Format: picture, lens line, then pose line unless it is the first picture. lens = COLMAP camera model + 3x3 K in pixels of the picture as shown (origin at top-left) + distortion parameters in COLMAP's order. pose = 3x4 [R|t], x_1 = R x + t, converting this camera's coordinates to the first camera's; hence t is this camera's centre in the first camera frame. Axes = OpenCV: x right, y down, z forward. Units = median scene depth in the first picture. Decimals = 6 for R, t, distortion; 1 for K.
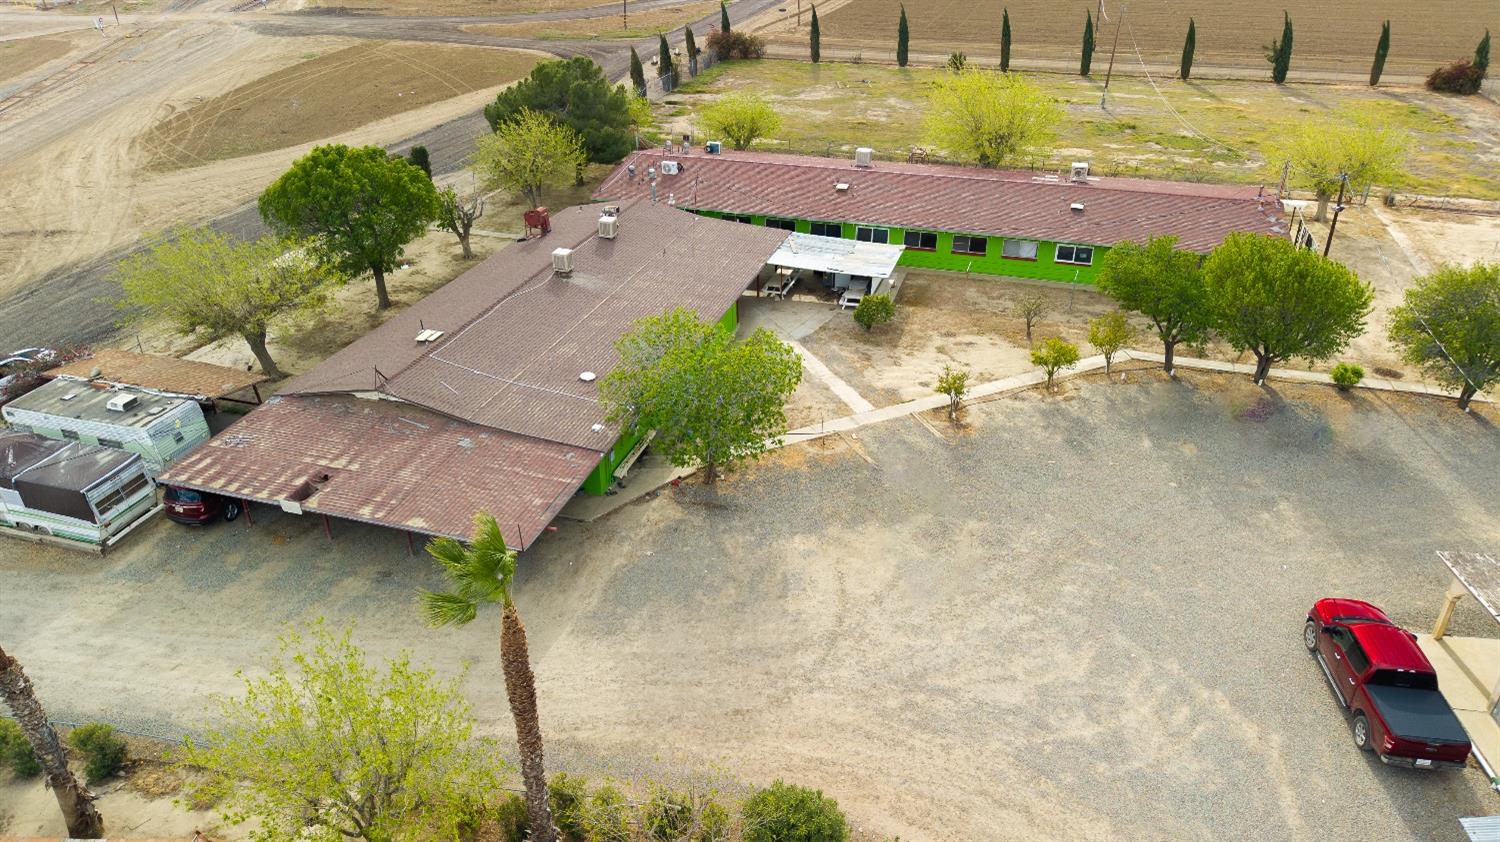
lens RADIAL K [[1060.0, 0, 750.0], [0, 1060.0, 421.0], [0, 0, 1]] dist [-0.001316, -0.003527]
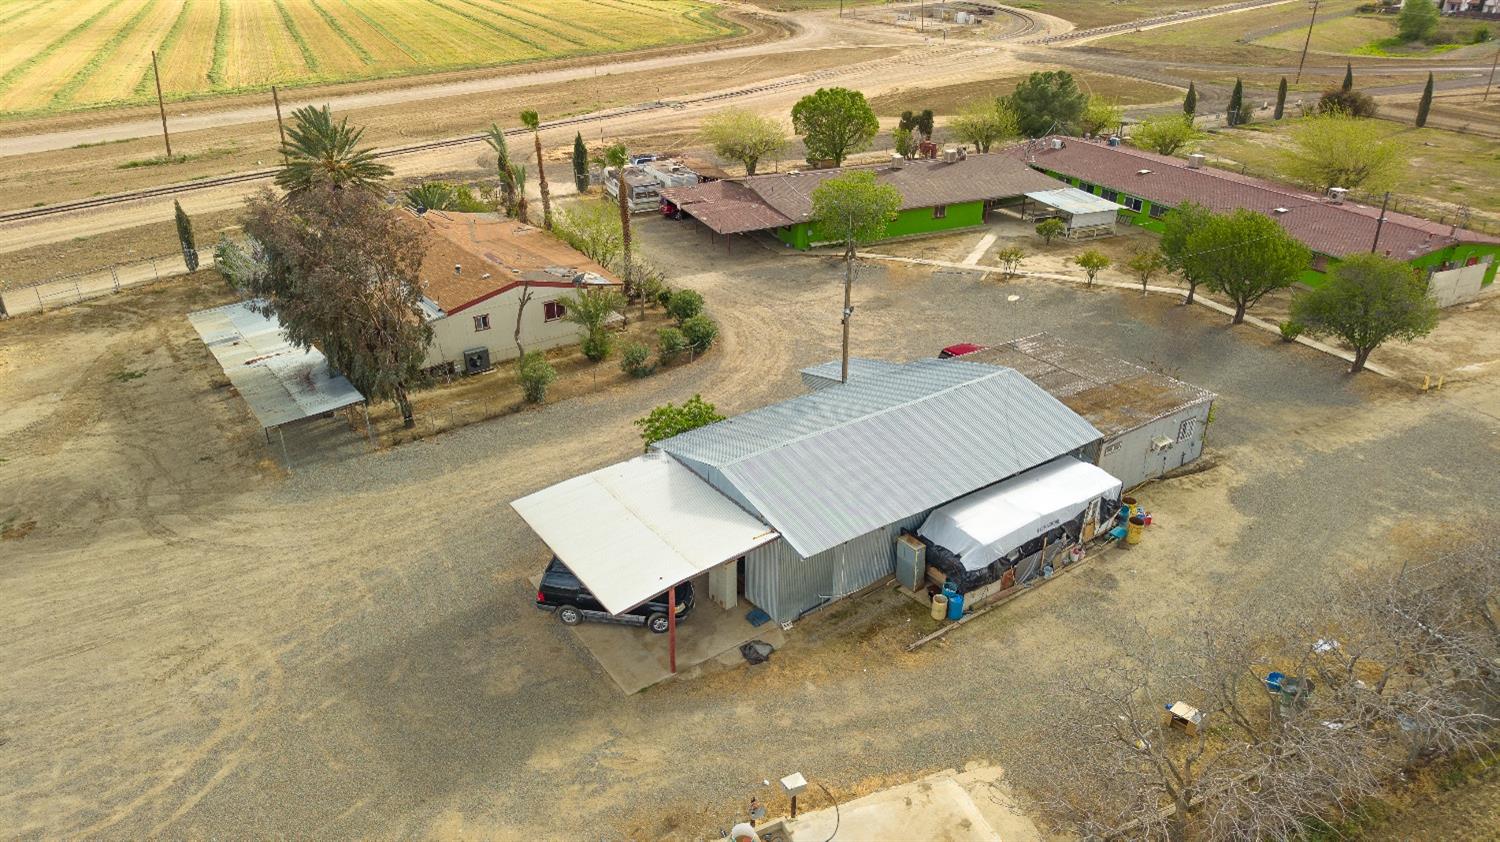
lens RADIAL K [[1060.0, 0, 750.0], [0, 1060.0, 421.0], [0, 0, 1]] dist [-0.001316, -0.003527]
pose [[0.636642, 0.322701, -0.700394, 1.046807], [-0.362030, 0.926998, 0.098030, 0.165857], [0.680898, 0.191153, 0.706993, -0.336405]]
